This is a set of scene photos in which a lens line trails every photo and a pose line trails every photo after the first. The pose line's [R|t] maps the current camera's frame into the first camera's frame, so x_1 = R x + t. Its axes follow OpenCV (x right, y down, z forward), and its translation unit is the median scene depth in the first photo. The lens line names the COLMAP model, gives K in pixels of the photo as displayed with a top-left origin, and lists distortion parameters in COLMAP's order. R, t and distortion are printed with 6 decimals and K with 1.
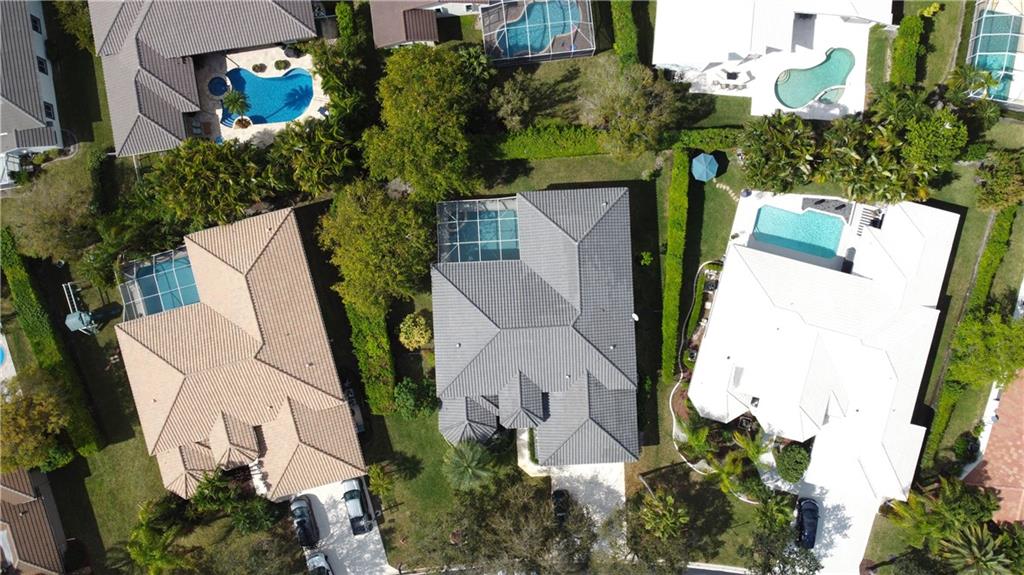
lens RADIAL K [[748.1, 0, 512.0], [0, 748.1, 287.5], [0, 0, 1]] dist [0.000290, -0.001068]
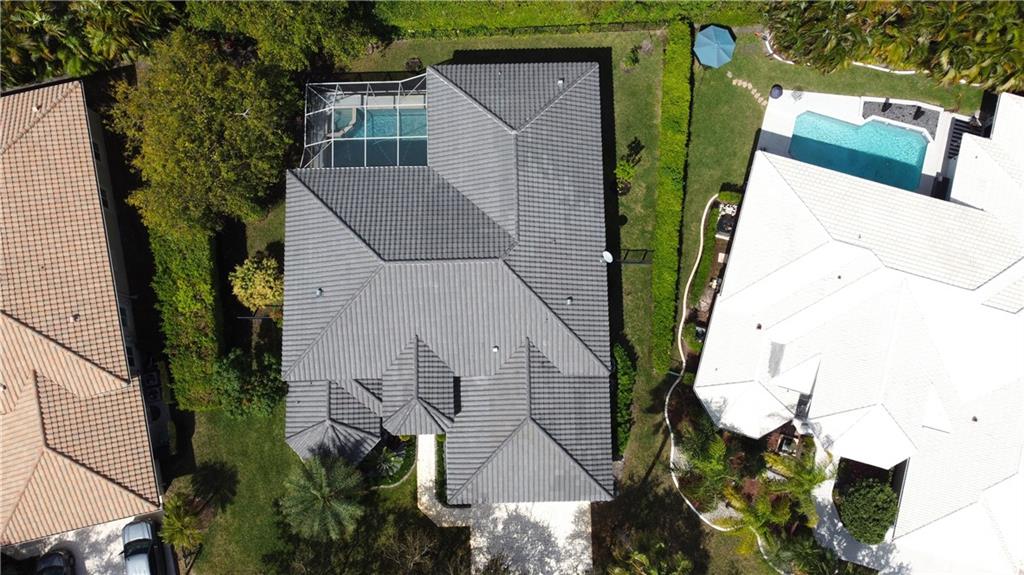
lens RADIAL K [[749.8, 0, 512.0], [0, 749.8, 287.5], [0, 0, 1]] dist [-0.005096, -0.001711]
pose [[0.999664, 0.025461, -0.004920, 0.088234], [-0.025915, 0.987838, -0.153314, 0.160481], [0.000957, 0.153390, 0.988165, 0.385174]]
